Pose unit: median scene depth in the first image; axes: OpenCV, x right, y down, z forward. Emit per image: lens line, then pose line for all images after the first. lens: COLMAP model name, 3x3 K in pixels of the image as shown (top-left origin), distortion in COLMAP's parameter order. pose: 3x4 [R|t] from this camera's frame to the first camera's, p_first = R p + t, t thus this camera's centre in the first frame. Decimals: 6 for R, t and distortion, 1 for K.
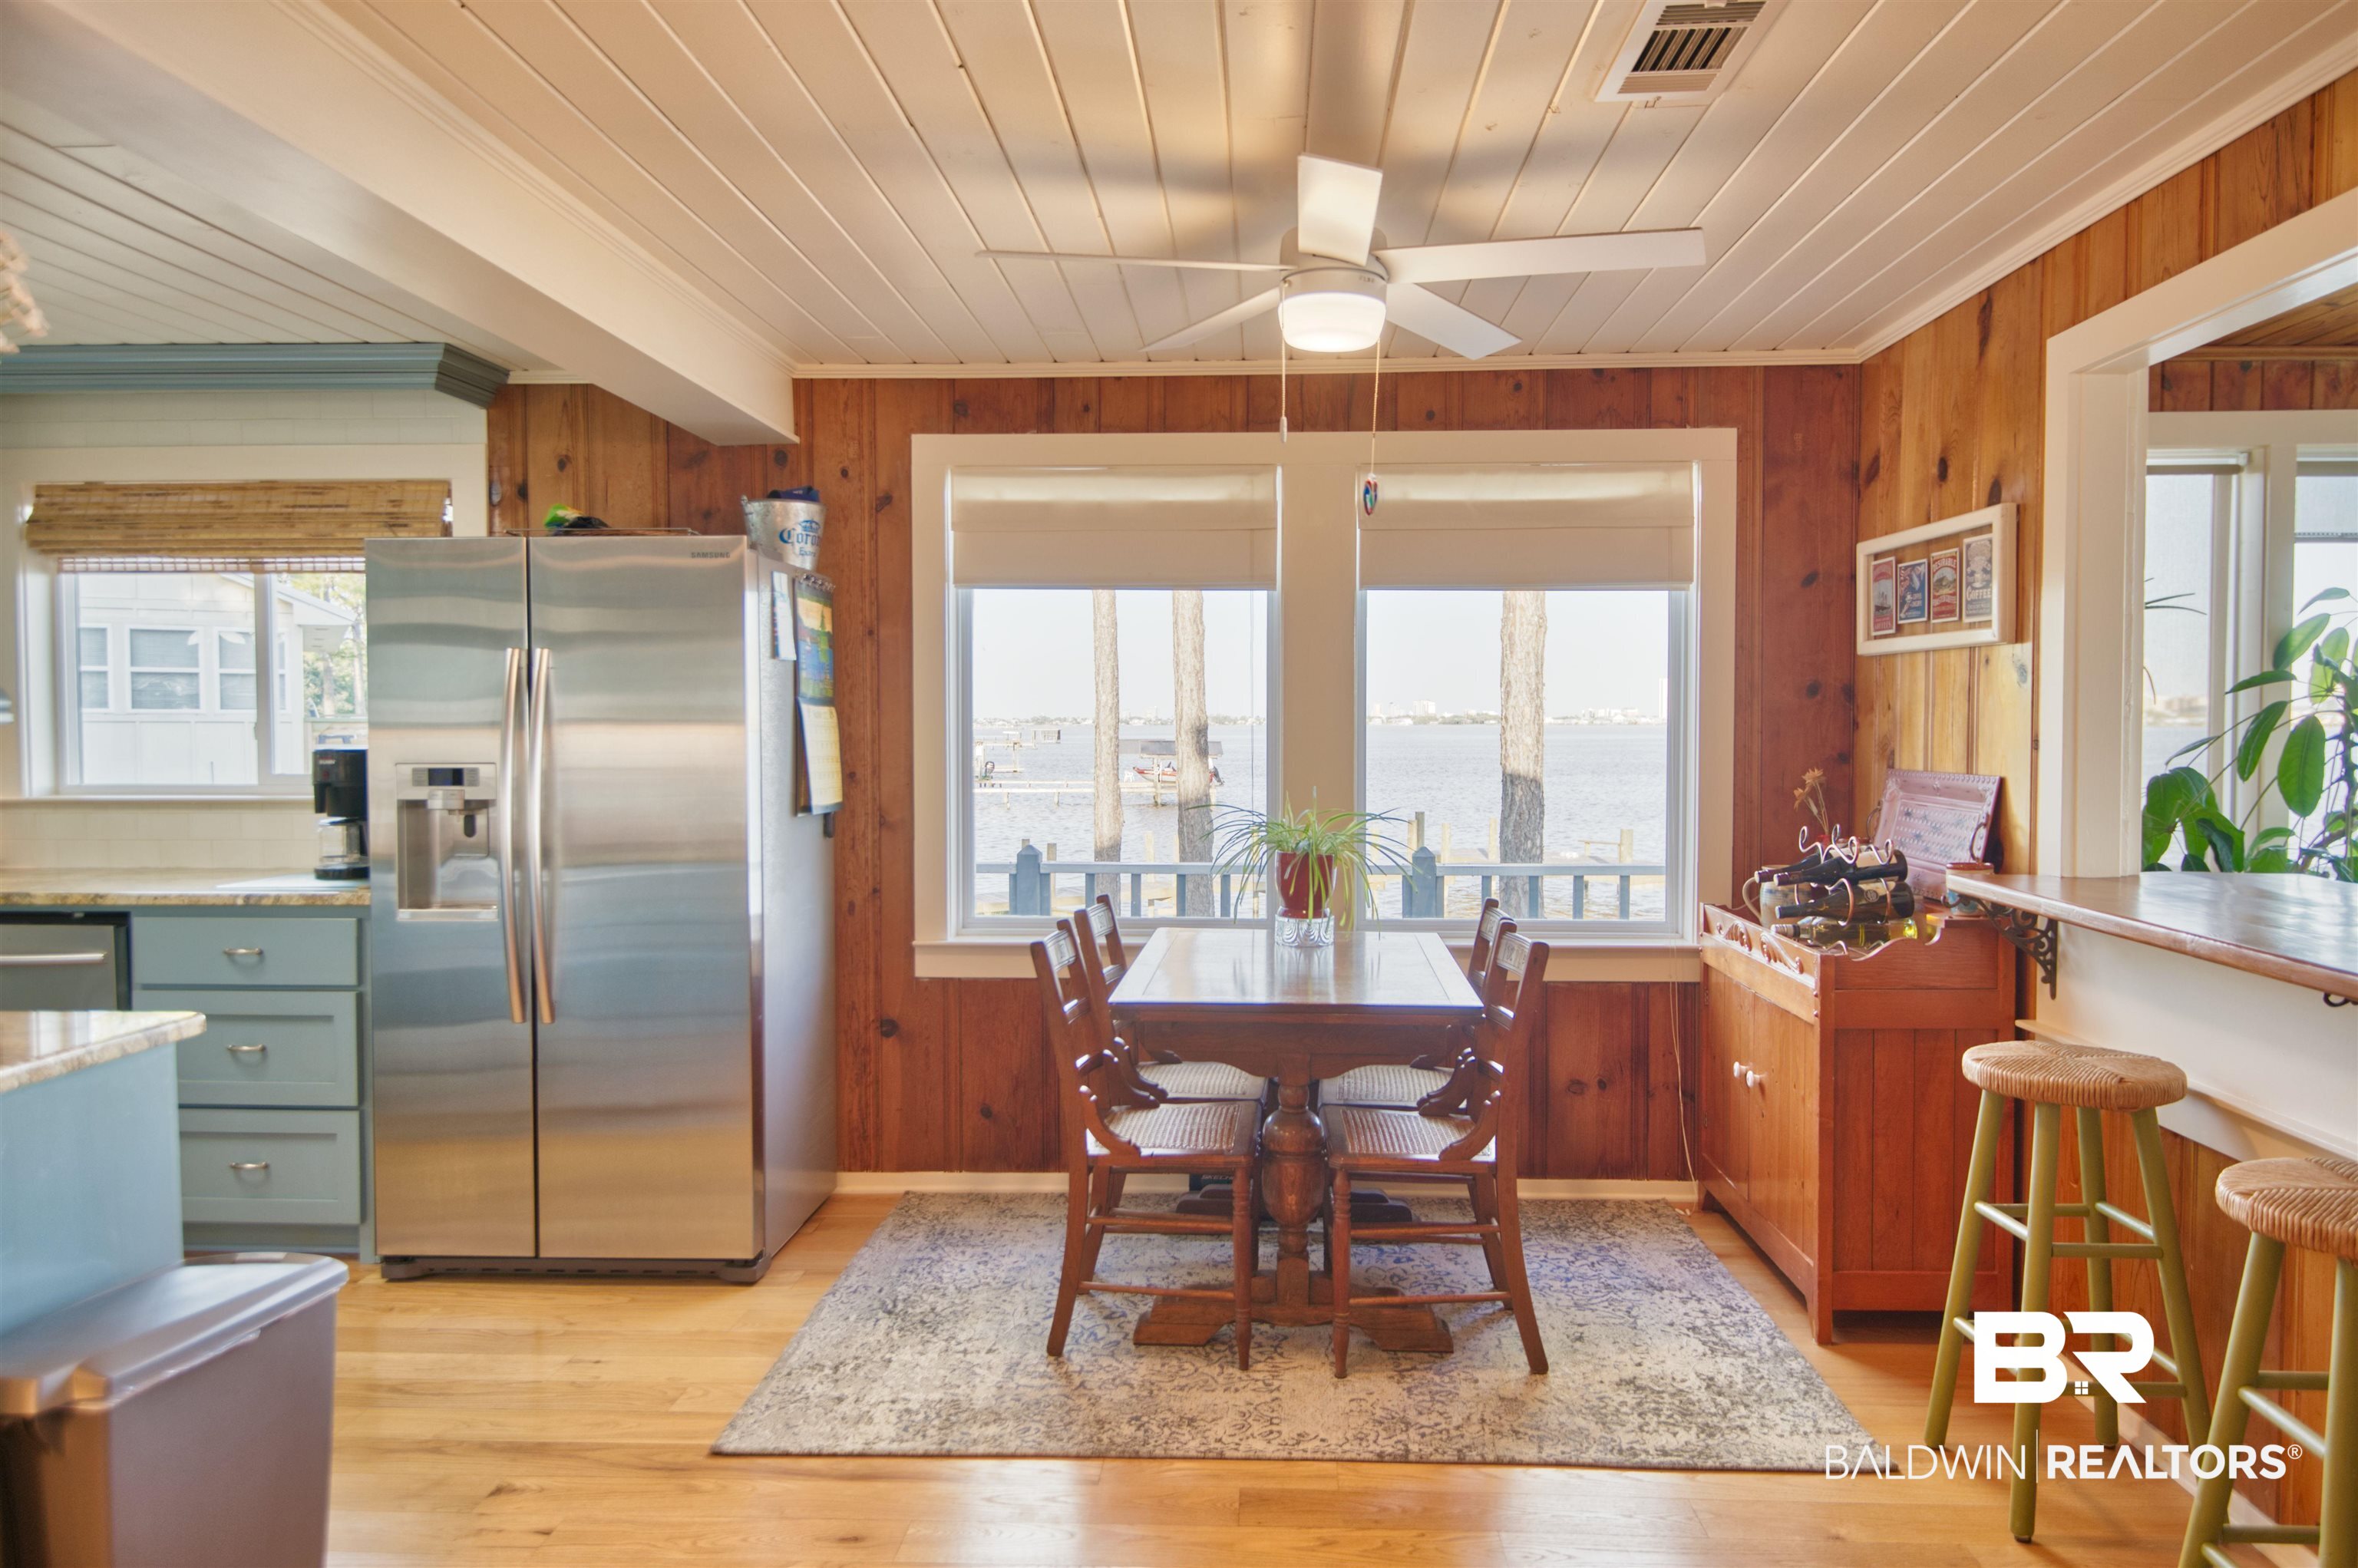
lens RADIAL K [[1576.3, 0, 1183.5], [0, 1576.3, 777.6], [0, 0, 1]] dist [0.022903, 0.000514]
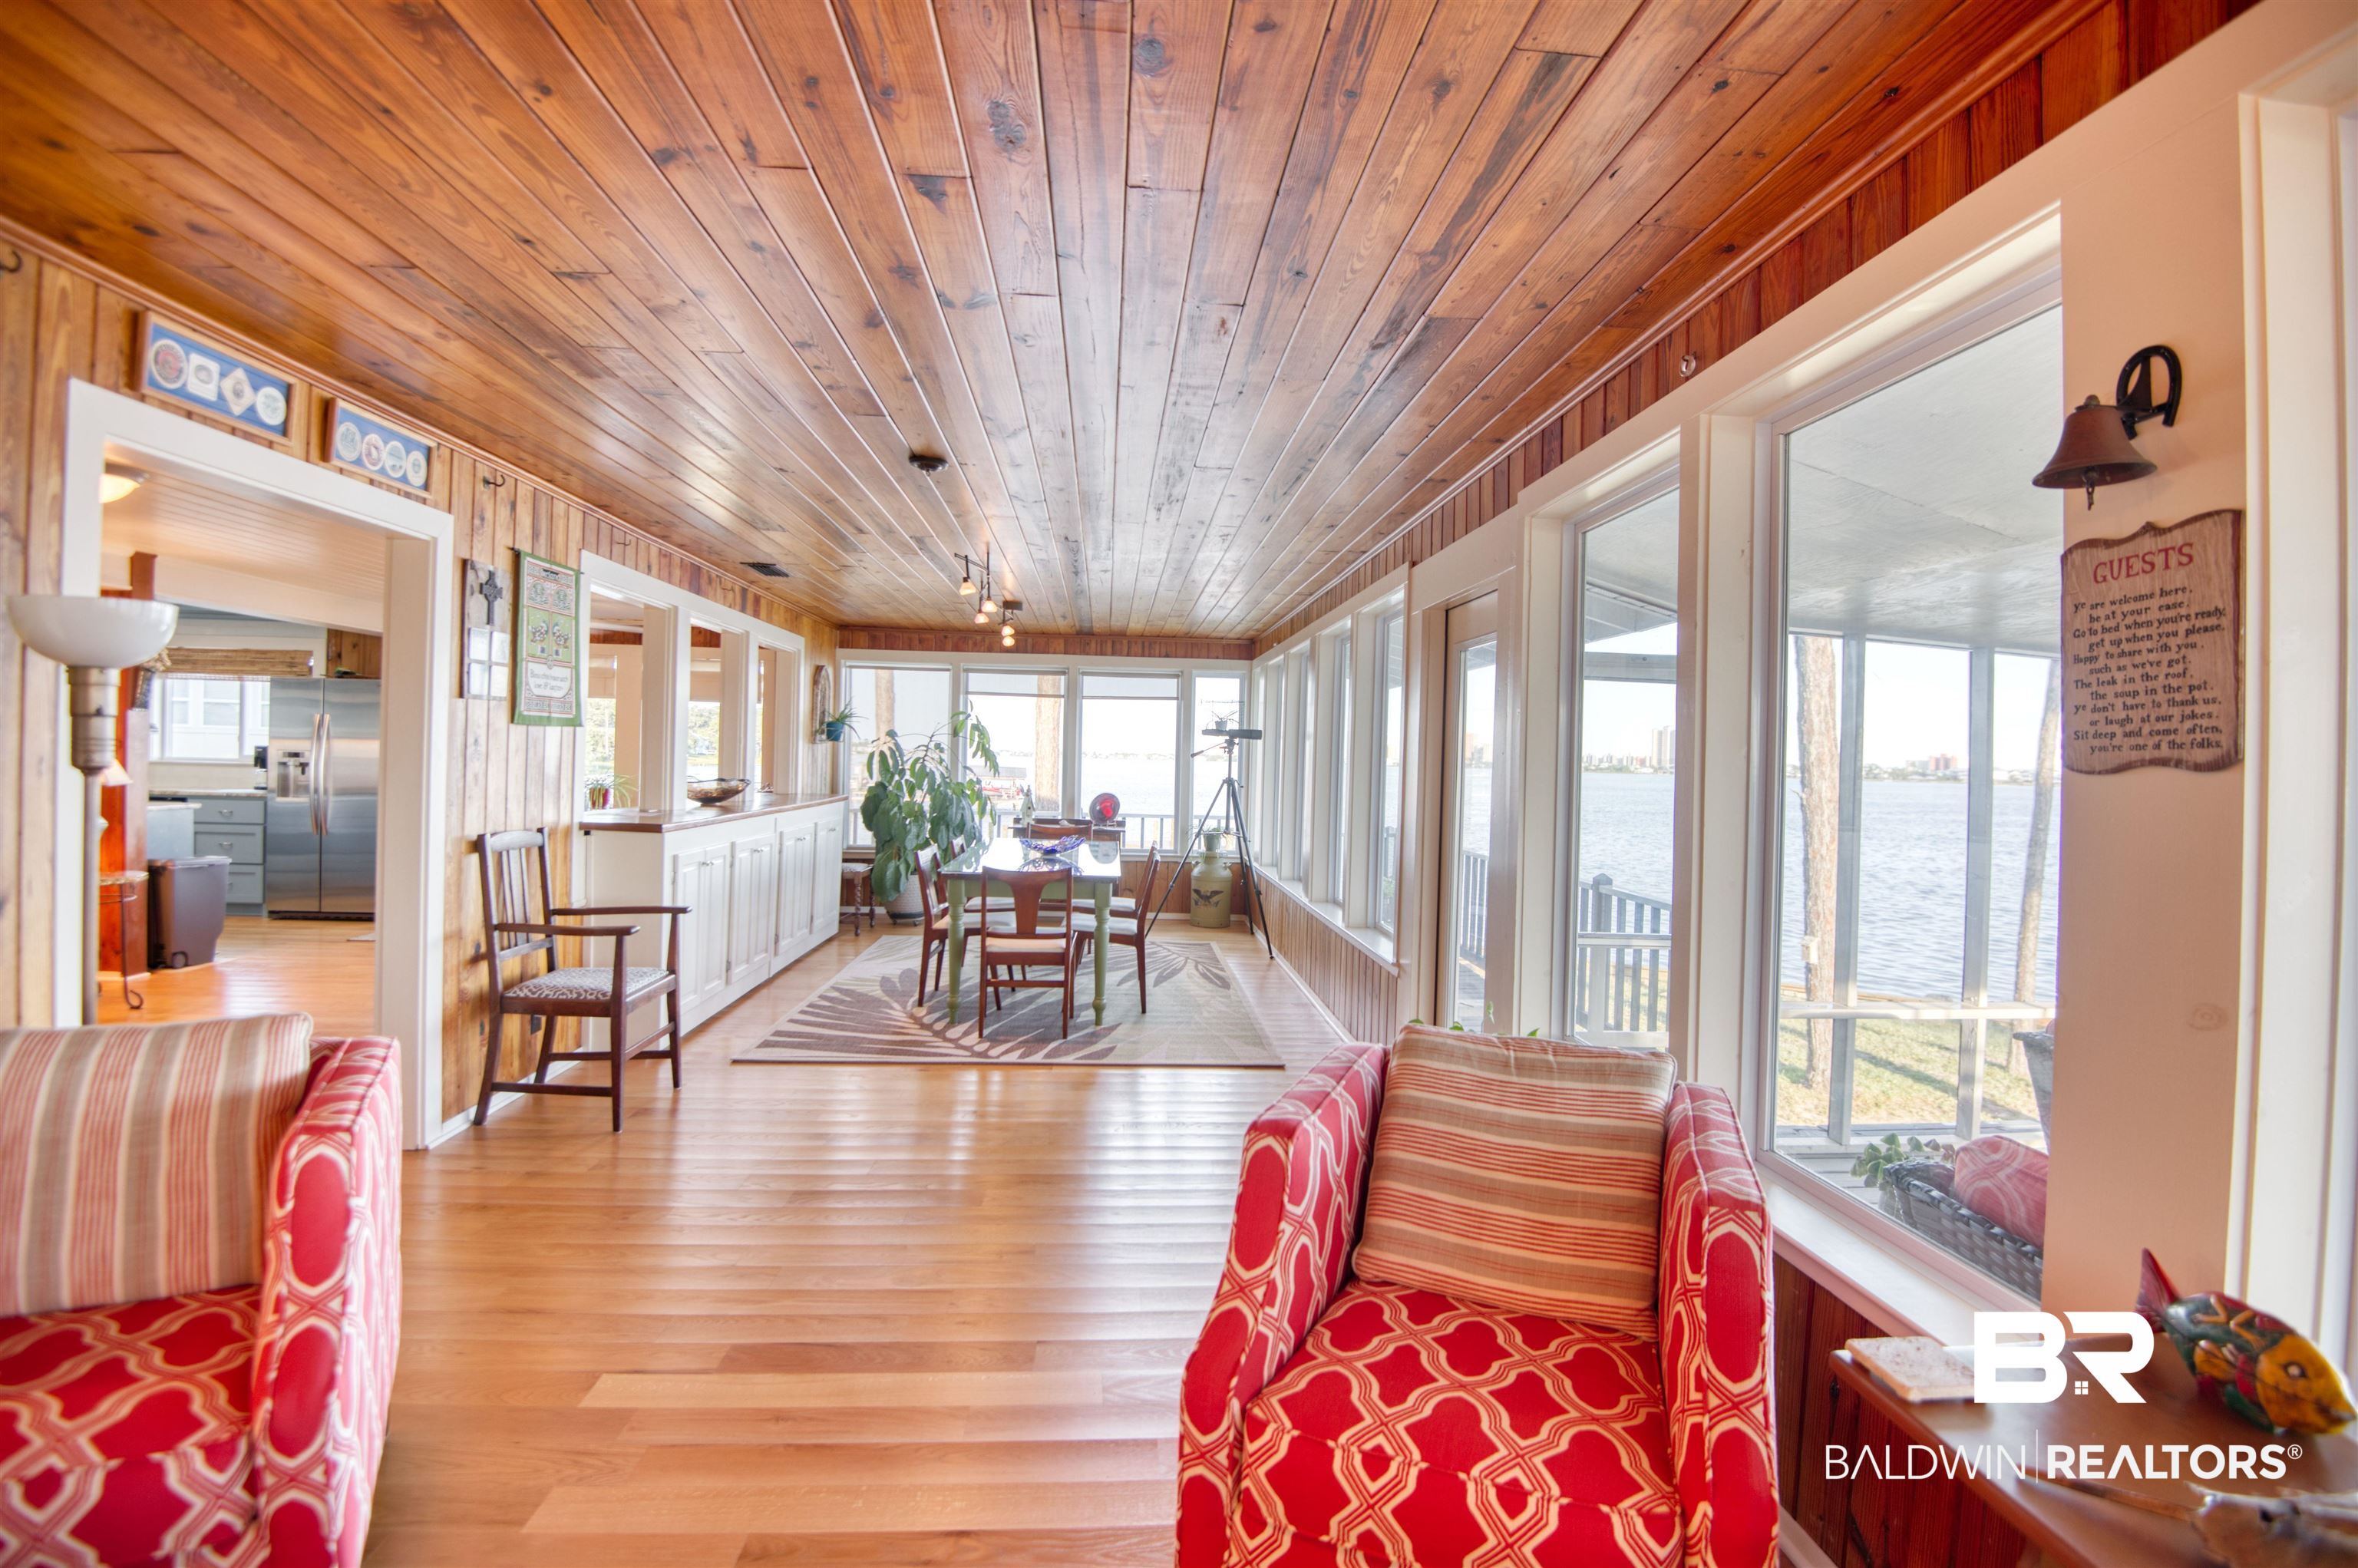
lens RADIAL K [[1161.0, 0, 1190.3], [0, 1161.0, 776.2], [0, 0, 1]] dist [-0.032667, -0.001080]
pose [[0.990984, 0.025267, 0.131577, 0.854934], [-0.022730, 0.999526, -0.020754, 0.041657], [-0.132039, 0.017576, 0.991089, -1.249849]]
